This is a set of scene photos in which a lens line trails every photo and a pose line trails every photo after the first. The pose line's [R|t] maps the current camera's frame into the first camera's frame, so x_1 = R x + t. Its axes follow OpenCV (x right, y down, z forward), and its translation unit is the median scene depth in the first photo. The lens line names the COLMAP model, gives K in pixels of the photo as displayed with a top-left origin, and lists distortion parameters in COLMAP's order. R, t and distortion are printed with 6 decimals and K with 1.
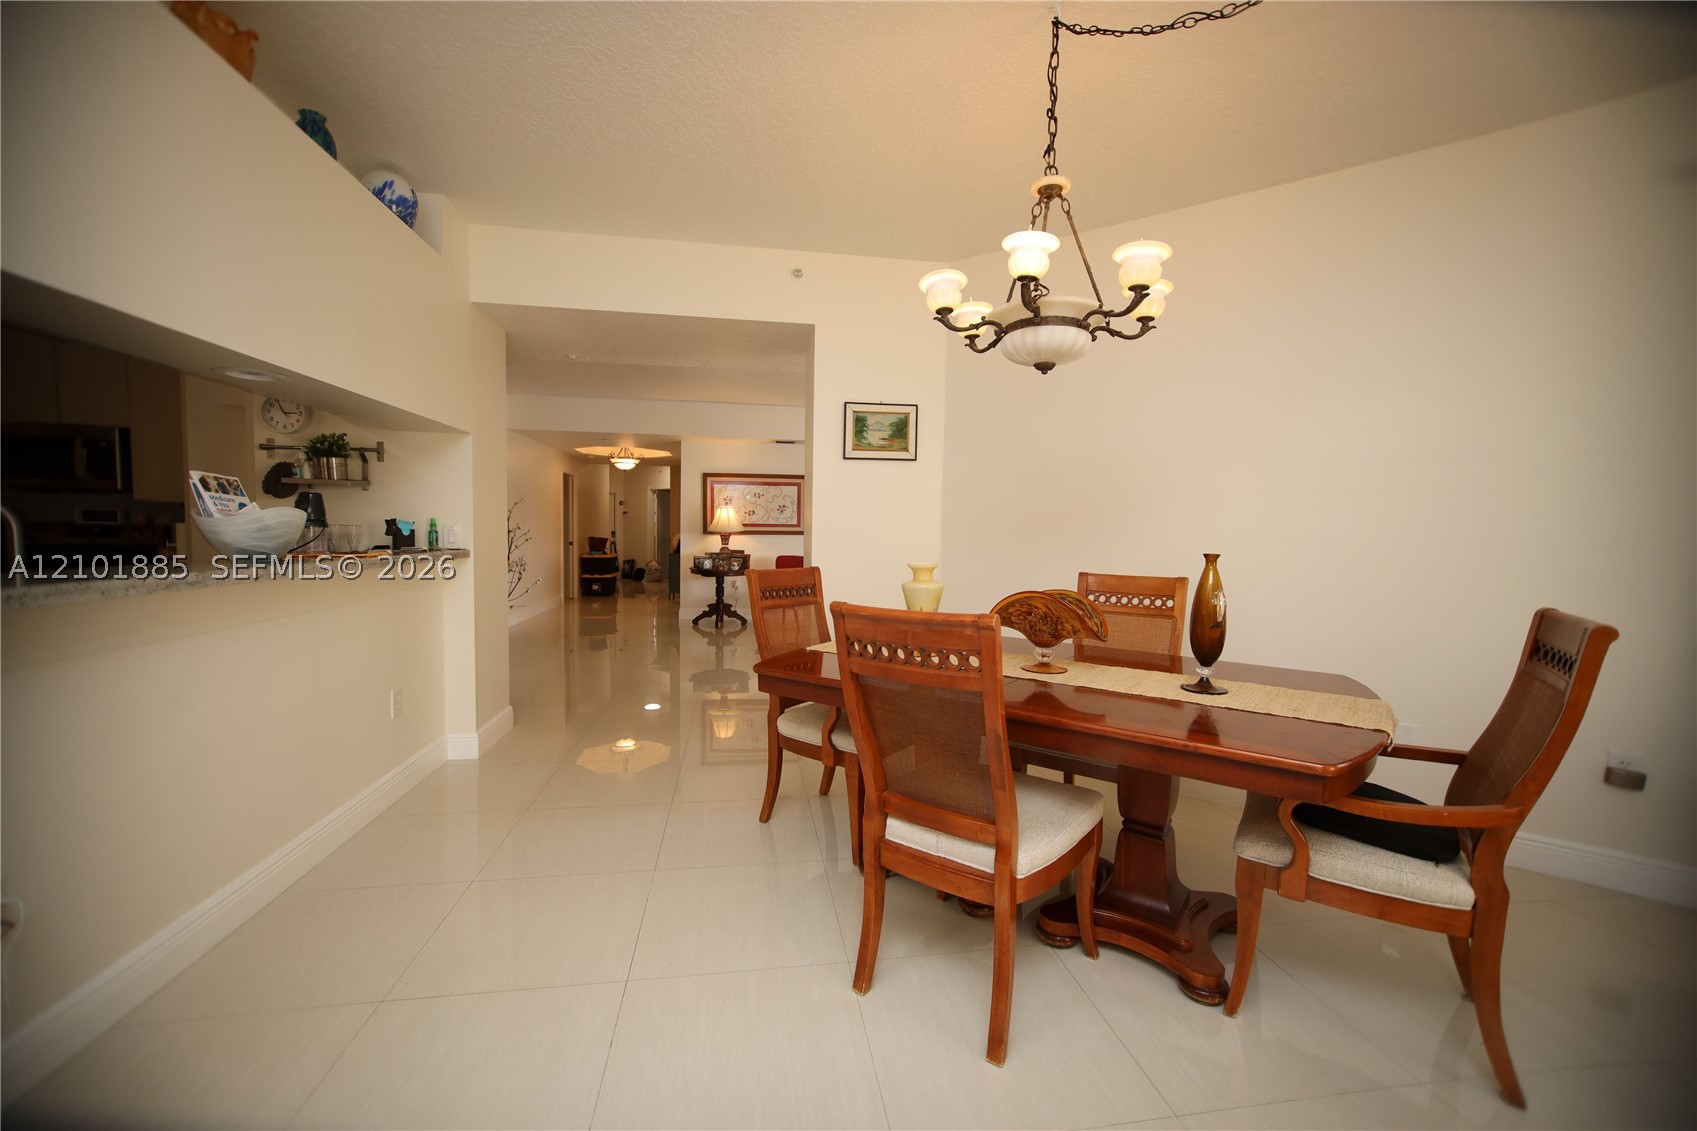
lens RADIAL K [[684.9, 0, 848.5], [0, 684.9, 565.5], [0, 0, 1]] dist [-0.001852, 0.000102]
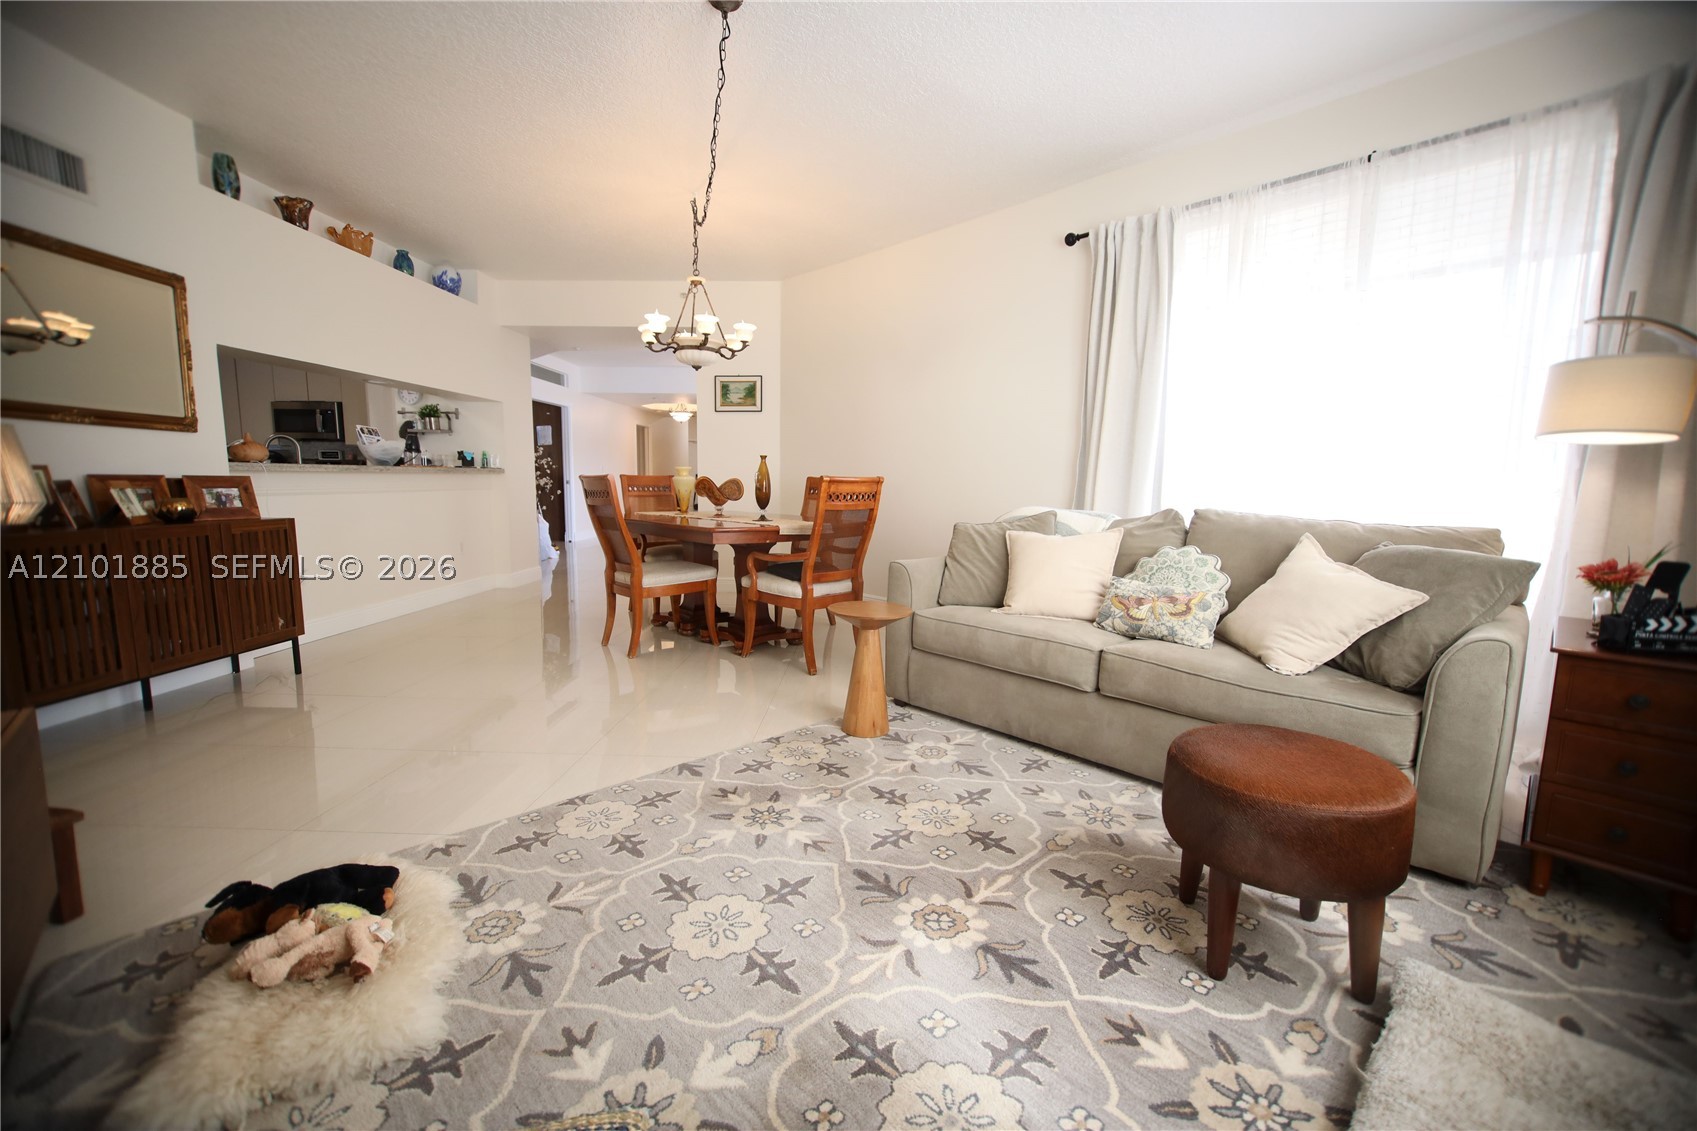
lens RADIAL K [[692.6, 0, 848.5], [0, 692.6, 565.5], [0, 0, 1]] dist [0.000205, 0.000137]
pose [[0.980089, 0.021220, -0.197423, 1.163940], [-0.007613, 0.997558, 0.069428, 0.163473], [0.198414, -0.066542, 0.977857, -1.011722]]
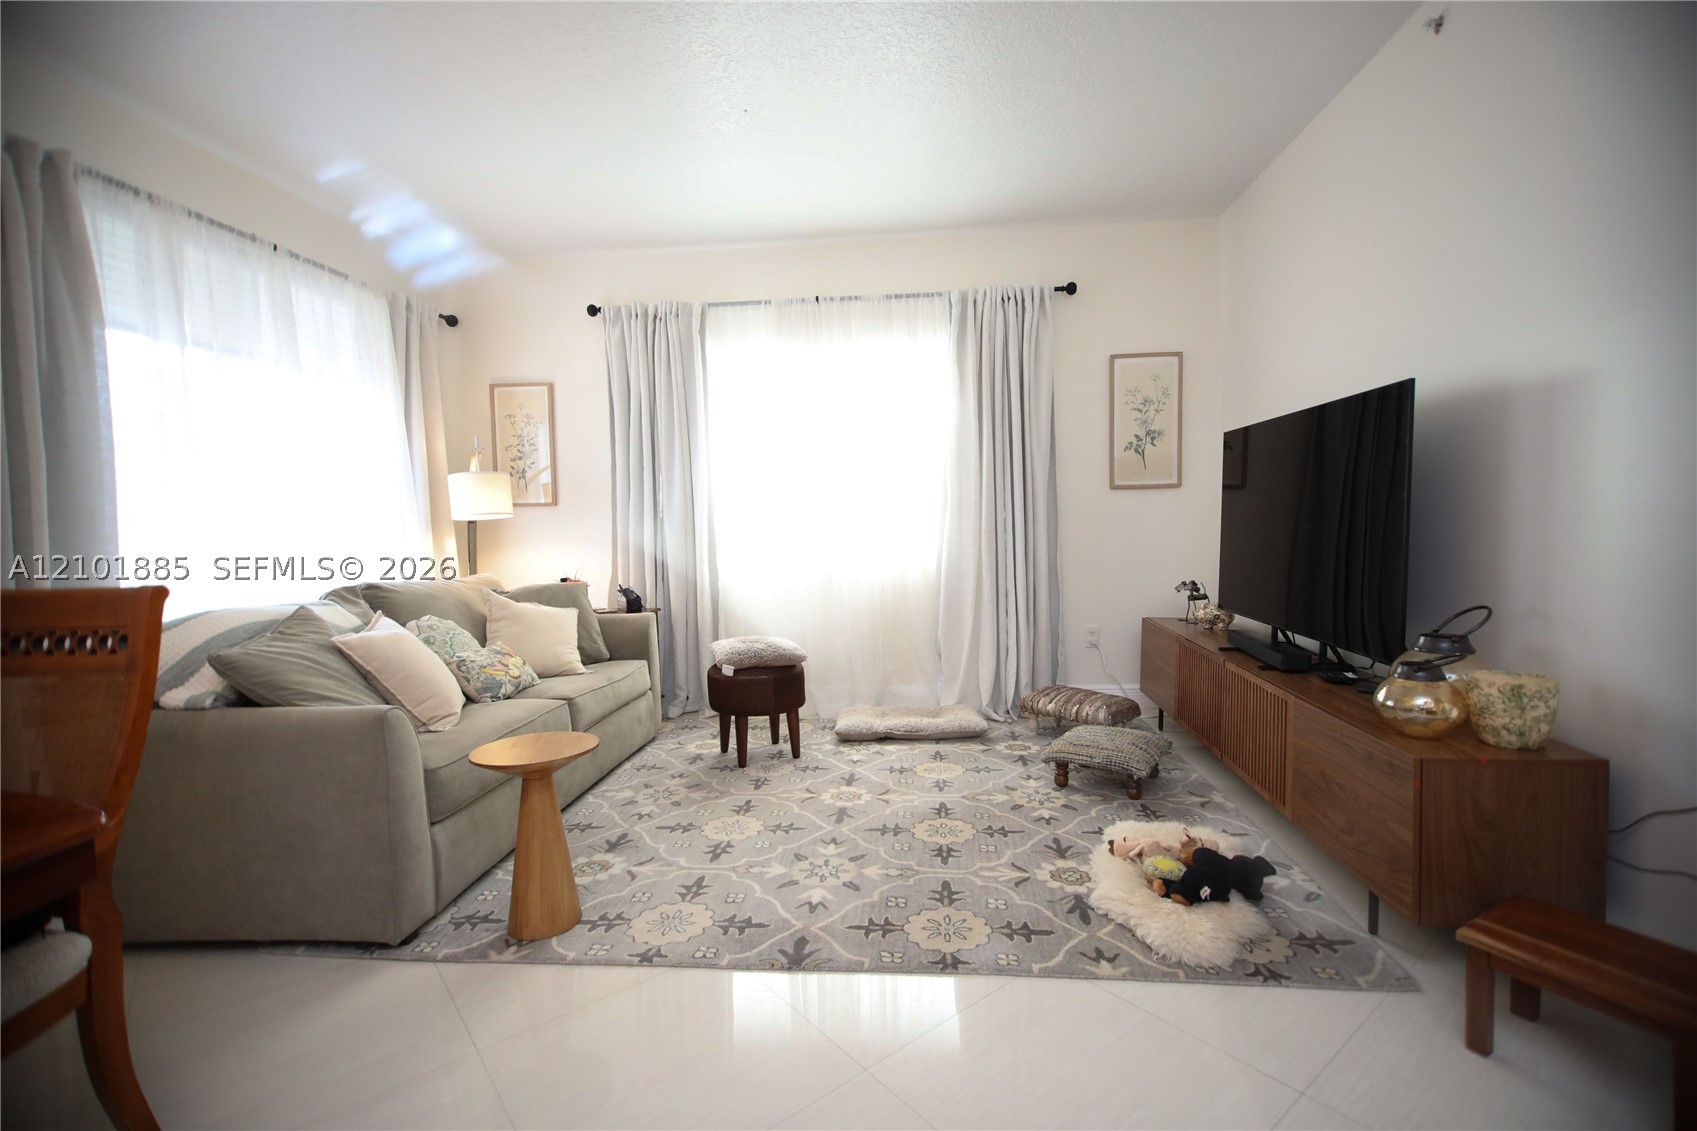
lens RADIAL K [[779.2, 0, 851.8], [0, 779.2, 568.8], [0, 0, 1]] dist [-0.002505, 0.008798]
pose [[-0.497882, -0.061356, 0.865071, -0.216508], [0.063310, 0.992261, 0.106814, 0.008532], [-0.864931, 0.107948, -0.490145, 0.475430]]
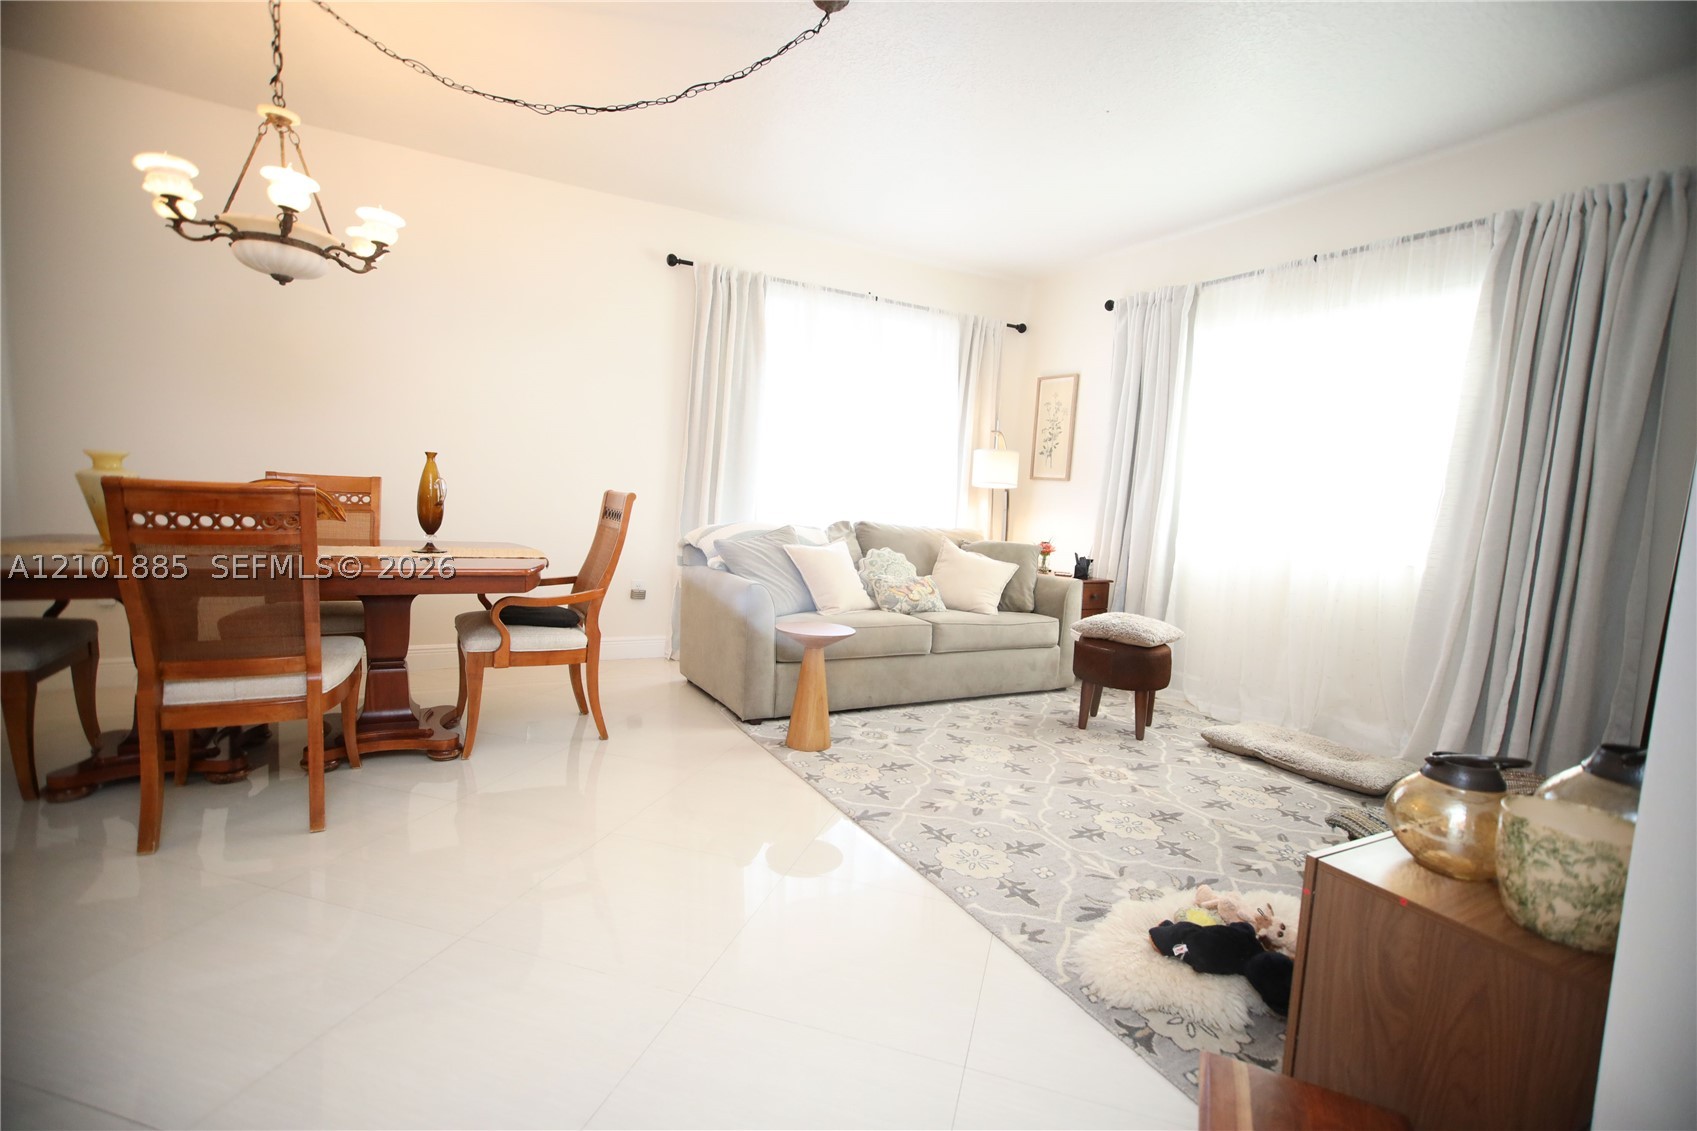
lens RADIAL K [[779.2, 0, 851.8], [0, 779.2, 568.8], [0, 0, 1]] dist [-0.002505, 0.008798]
pose [[0.435488, -0.083498, 0.896314, -0.500275], [-0.002342, 0.995580, 0.093883, 0.064865], [-0.900191, -0.042985, 0.433368, -0.428970]]
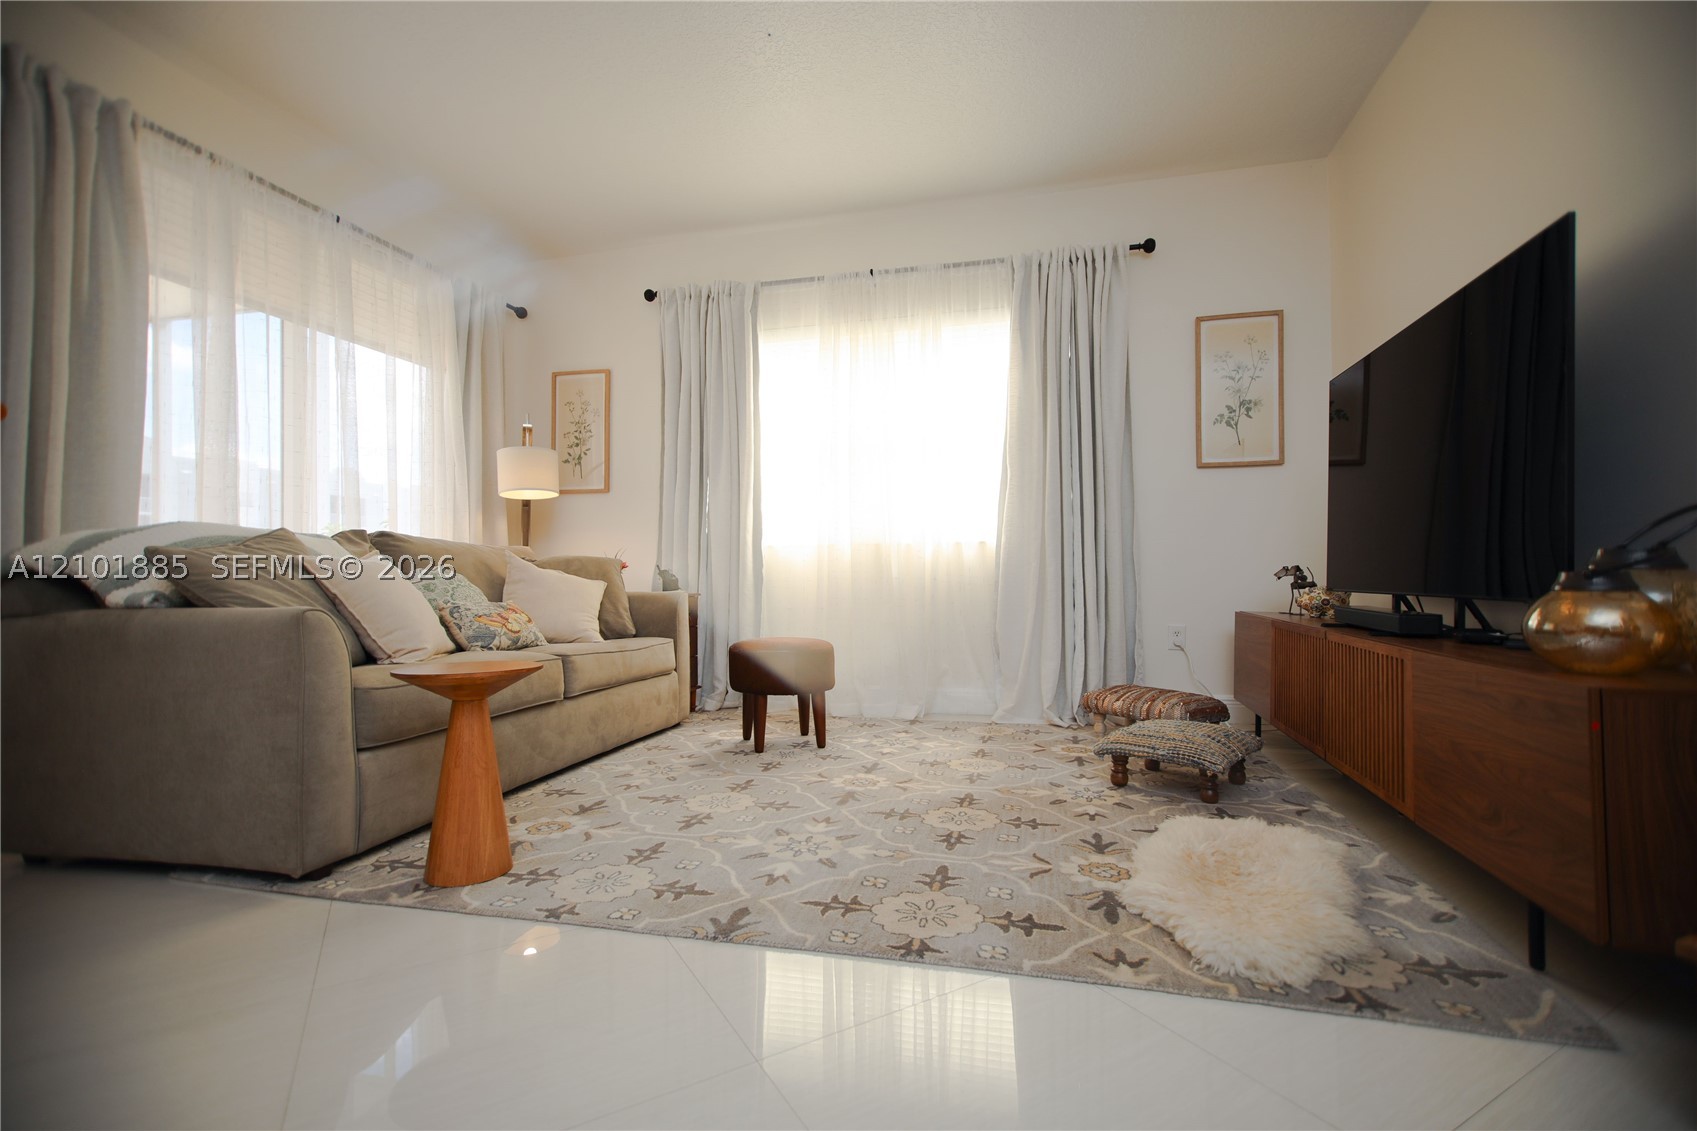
lens RADIAL K [[769.6, 0, 849.8], [0, 769.6, 568.2], [0, 0, 1]] dist [-0.000733, 0.007284]
pose [[-0.362637, -0.002017, 0.931928, -0.129222], [0.050664, 0.998476, 0.021875, 0.225674], [-0.930552, 0.055148, -0.361982, 0.249880]]
